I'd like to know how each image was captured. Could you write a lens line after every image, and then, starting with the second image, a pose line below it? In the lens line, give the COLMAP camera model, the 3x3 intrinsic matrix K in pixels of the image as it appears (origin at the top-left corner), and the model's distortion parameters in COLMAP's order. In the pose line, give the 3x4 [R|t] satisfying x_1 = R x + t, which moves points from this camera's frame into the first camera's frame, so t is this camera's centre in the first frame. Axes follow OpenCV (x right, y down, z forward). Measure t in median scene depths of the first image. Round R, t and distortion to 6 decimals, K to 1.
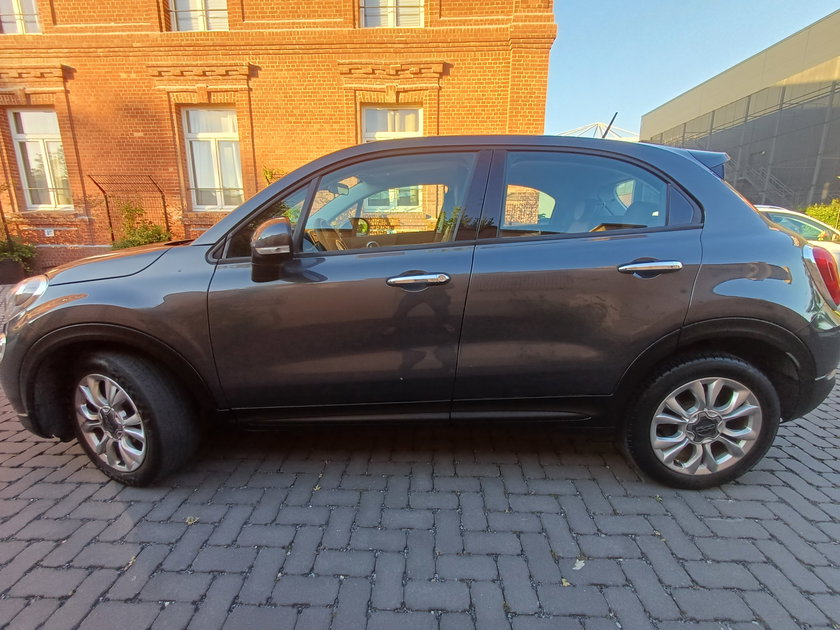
lens RADIAL K [[386.8, 0, 419.7], [0, 386.8, 319.9], [0, 0, 1]] dist [-0.004836, 0.001941]
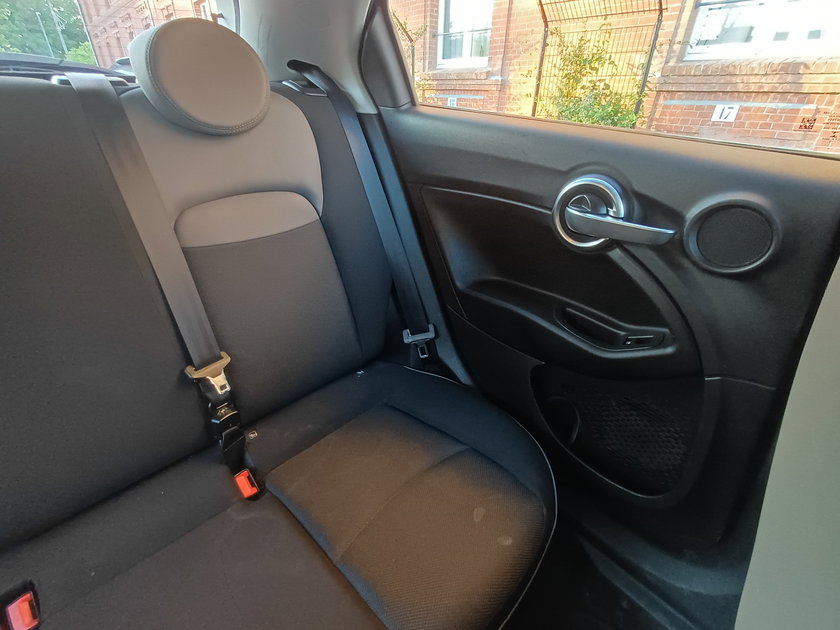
lens RADIAL K [[386.8, 0, 415.8], [0, 386.8, 313.4], [0, 0, 1]] dist [-0.004836, 0.001941]
pose [[0.689505, 0.364403, -0.625934, -0.442694], [-0.174167, 0.922276, 0.345070, -0.106907], [0.703028, -0.128911, 0.699381, 0.424206]]
